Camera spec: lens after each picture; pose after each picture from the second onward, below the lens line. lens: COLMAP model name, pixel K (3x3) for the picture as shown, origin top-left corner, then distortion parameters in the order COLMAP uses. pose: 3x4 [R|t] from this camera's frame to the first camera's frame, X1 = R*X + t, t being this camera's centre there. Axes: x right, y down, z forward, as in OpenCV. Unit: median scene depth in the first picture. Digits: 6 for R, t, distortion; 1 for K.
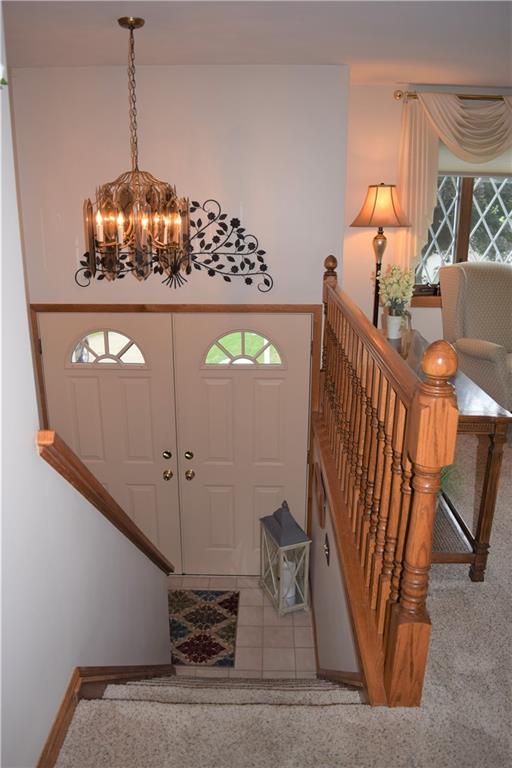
lens RADIAL K [[595.9, 0, 256.0], [0, 595.9, 384.0], [0, 0, 1]] dist [-0.097738, 0.008918]
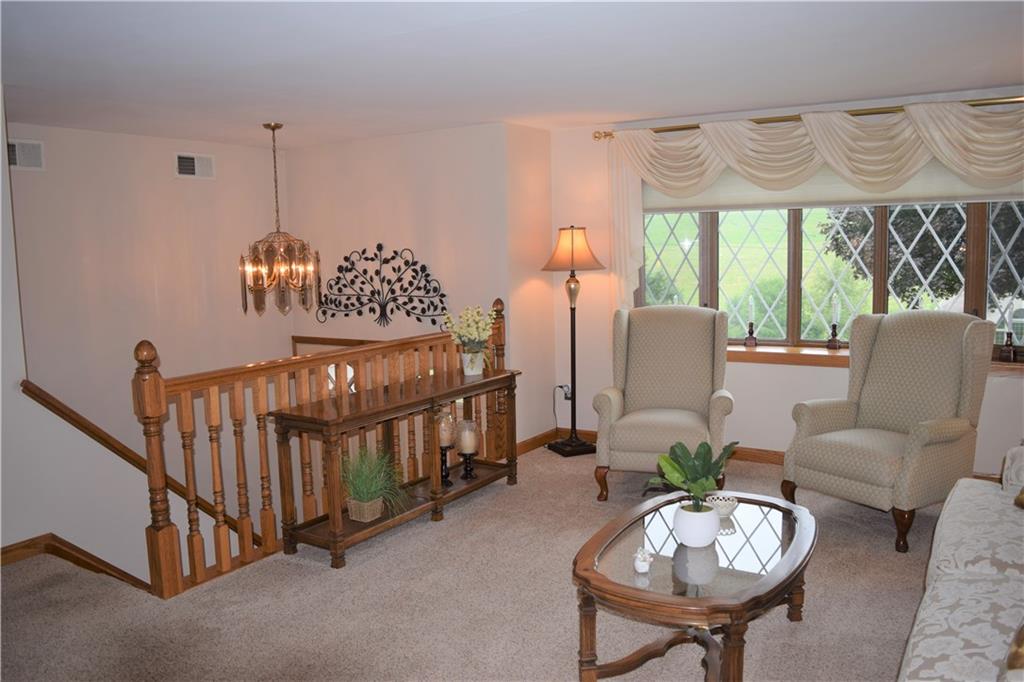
lens RADIAL K [[794.5, 0, 517.1], [0, 794.5, 338.2], [0, 0, 1]] dist [-0.097738, 0.008918]
pose [[0.848916, 0.034031, -0.527431, 0.877311], [-0.124117, 0.982854, -0.136355, 0.032665], [0.513748, 0.181217, 0.838584, -0.119133]]
